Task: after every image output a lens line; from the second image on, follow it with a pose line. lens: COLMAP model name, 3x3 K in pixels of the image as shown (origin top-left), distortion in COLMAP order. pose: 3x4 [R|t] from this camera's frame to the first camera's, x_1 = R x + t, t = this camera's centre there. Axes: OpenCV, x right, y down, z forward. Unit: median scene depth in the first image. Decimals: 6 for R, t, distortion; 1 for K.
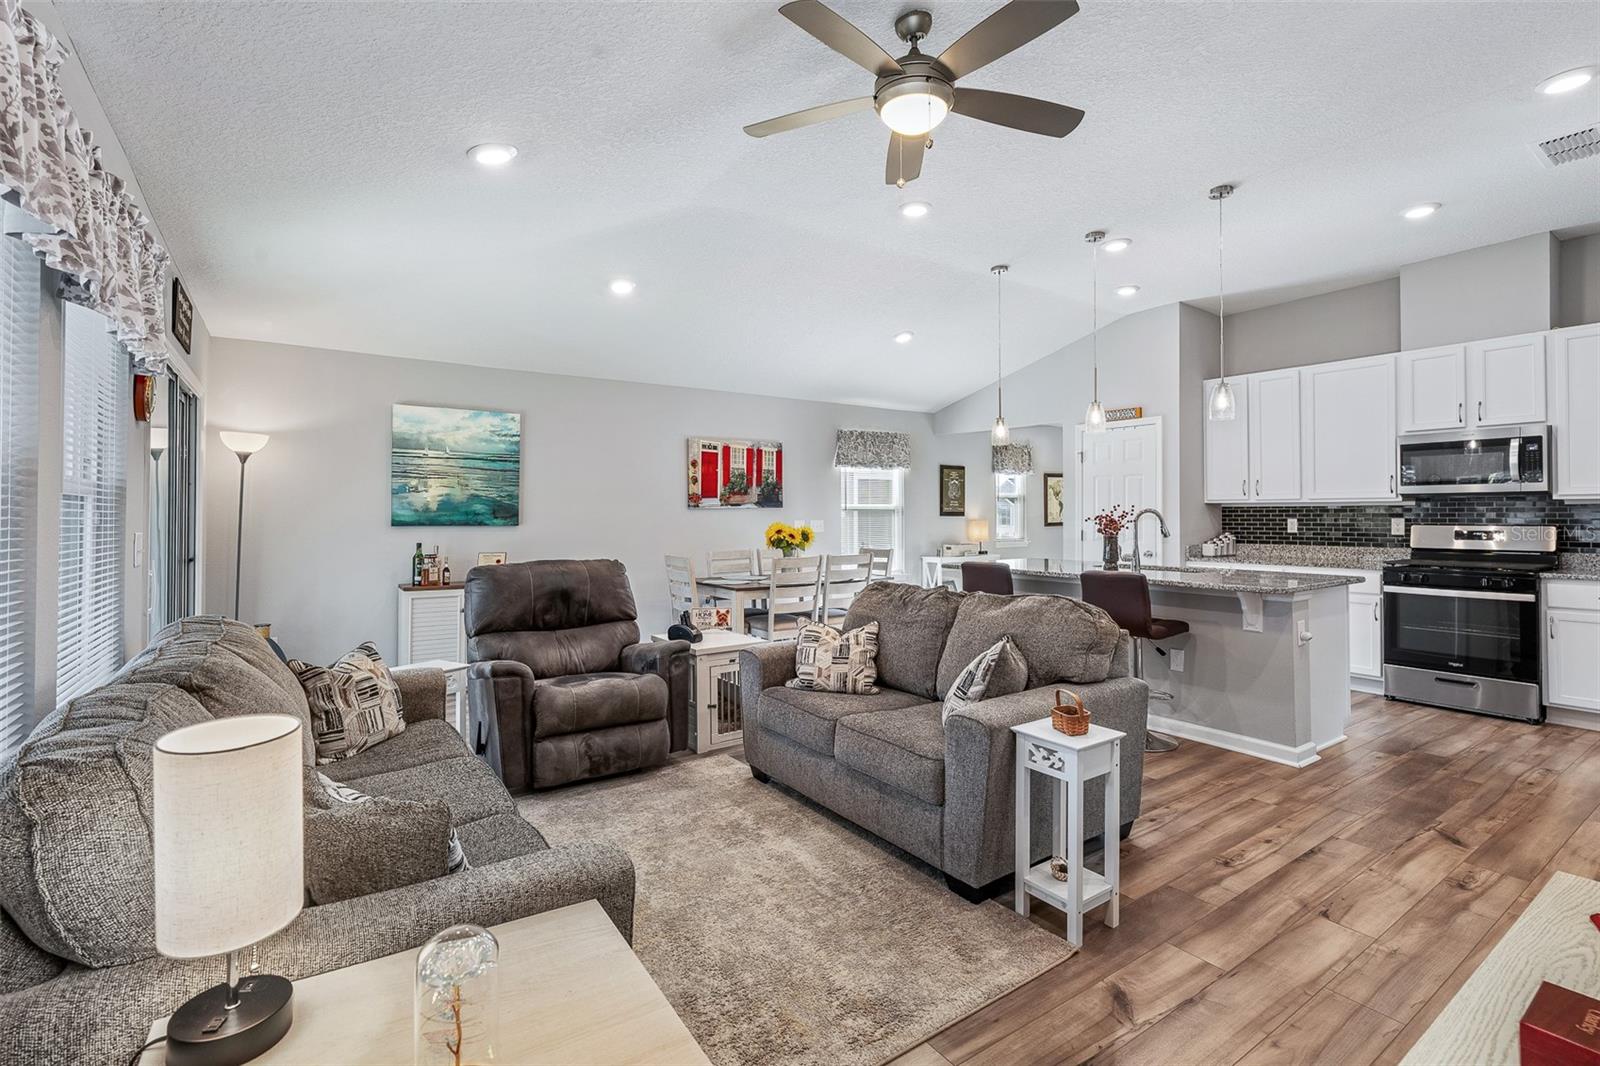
lens RADIAL K [[725.3, 0, 808.4], [0, 725.3, 510.9], [0, 0, 1]] dist [-0.004975, 0.002413]
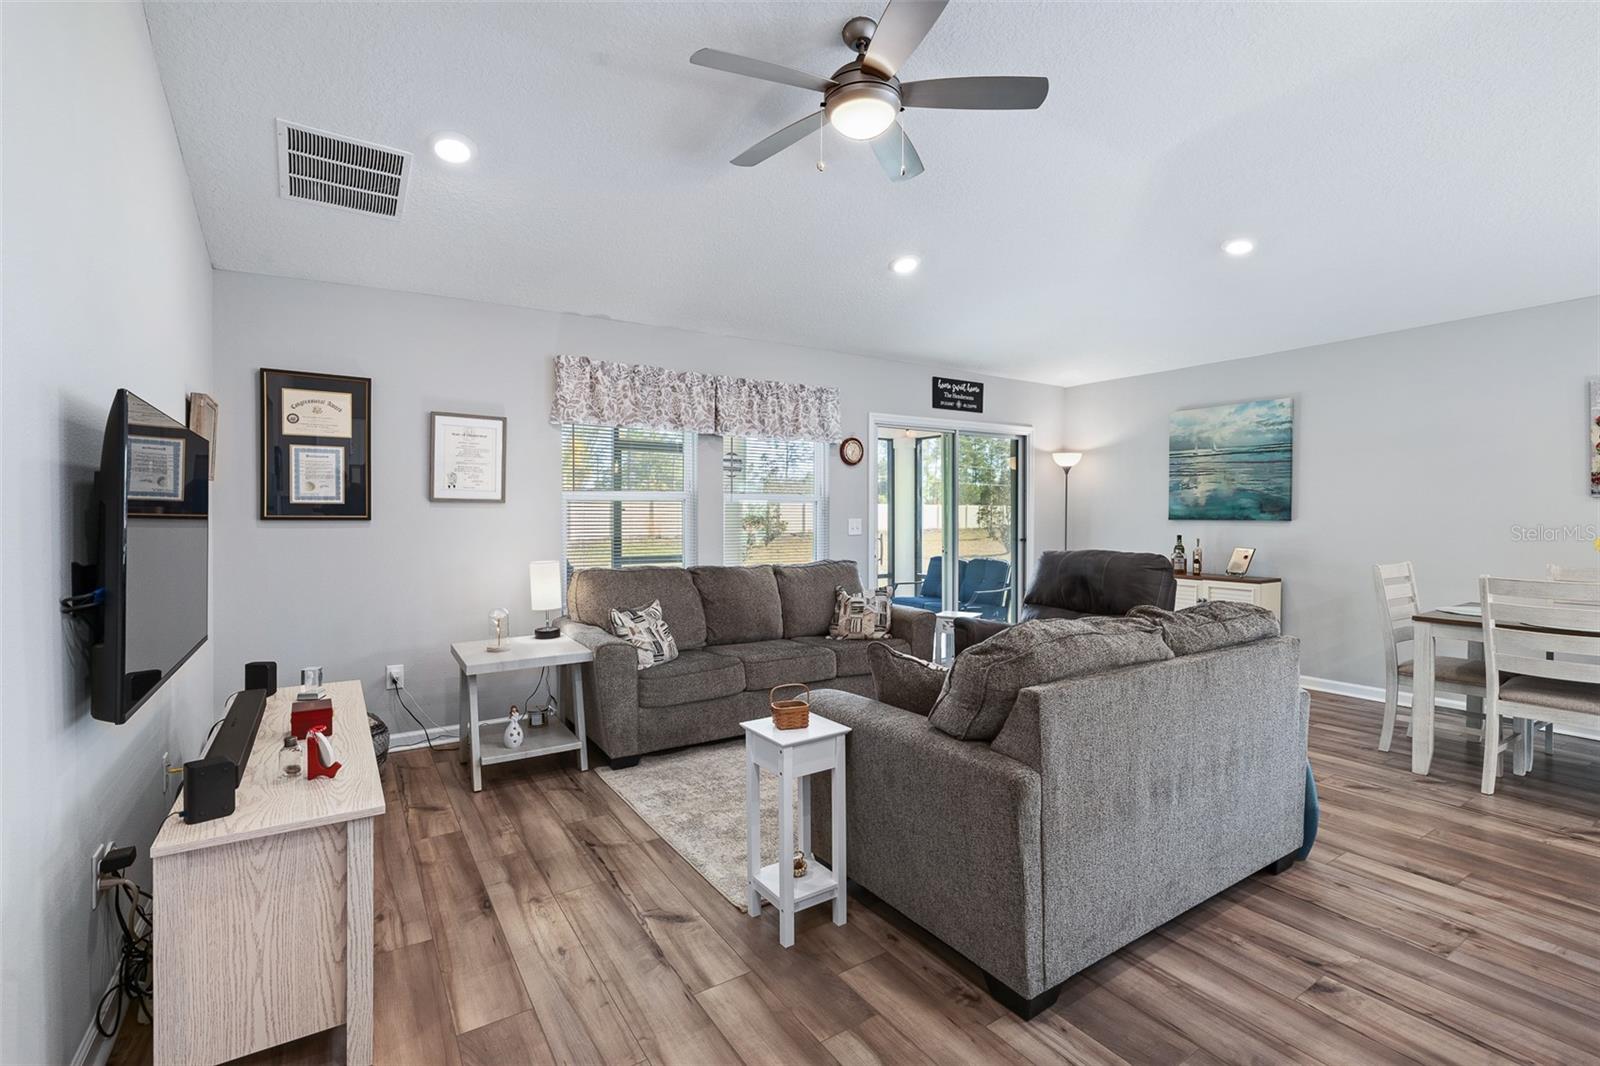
lens RADIAL K [[725.3, 0, 795.7], [0, 725.3, 518.2], [0, 0, 1]] dist [-0.004975, 0.002413]
pose [[-0.032707, 0.003881, -0.999457, 0.598332], [0.007082, 0.999968, 0.003651, 0.010596], [0.999440, -0.006959, -0.032734, 0.466290]]
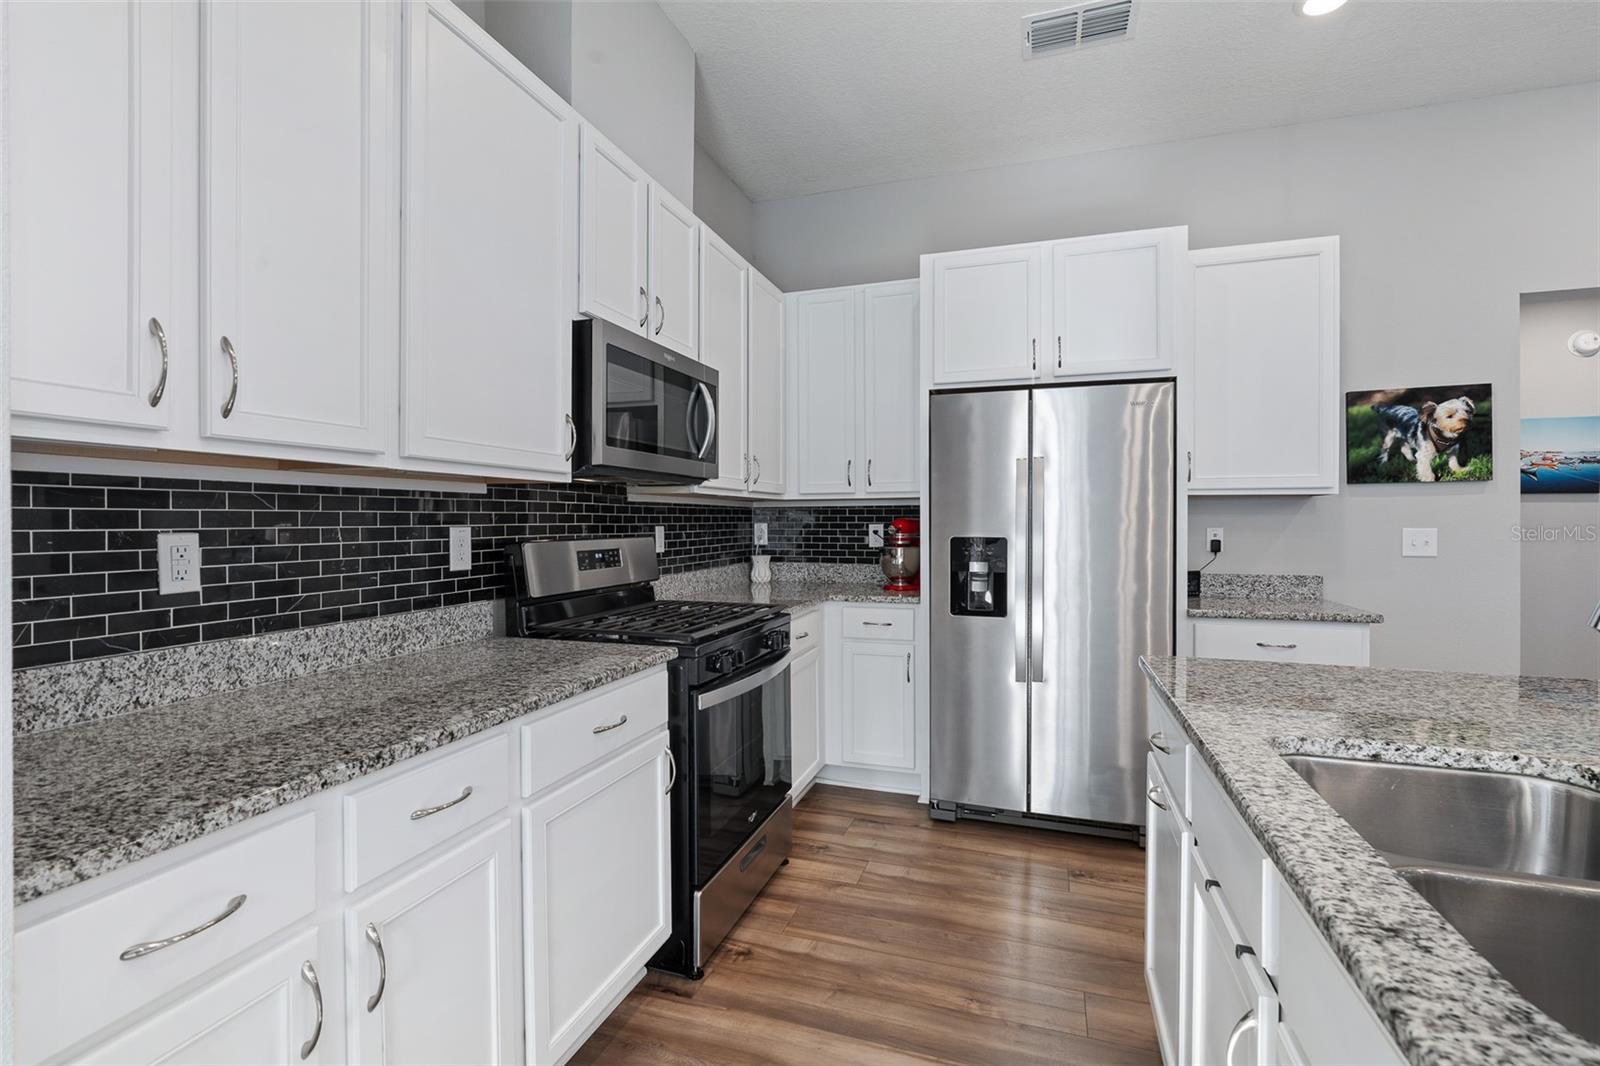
lens RADIAL K [[725.3, 0, 797.4], [0, 725.3, 524.8], [0, 0, 1]] dist [-0.004975, 0.002413]
pose [[-0.591143, -0.002296, 0.806564, 0.429441], [-0.002205, 0.999997, 0.001231, 0.009011], [-0.806564, -0.001051, -0.591146, 1.158582]]
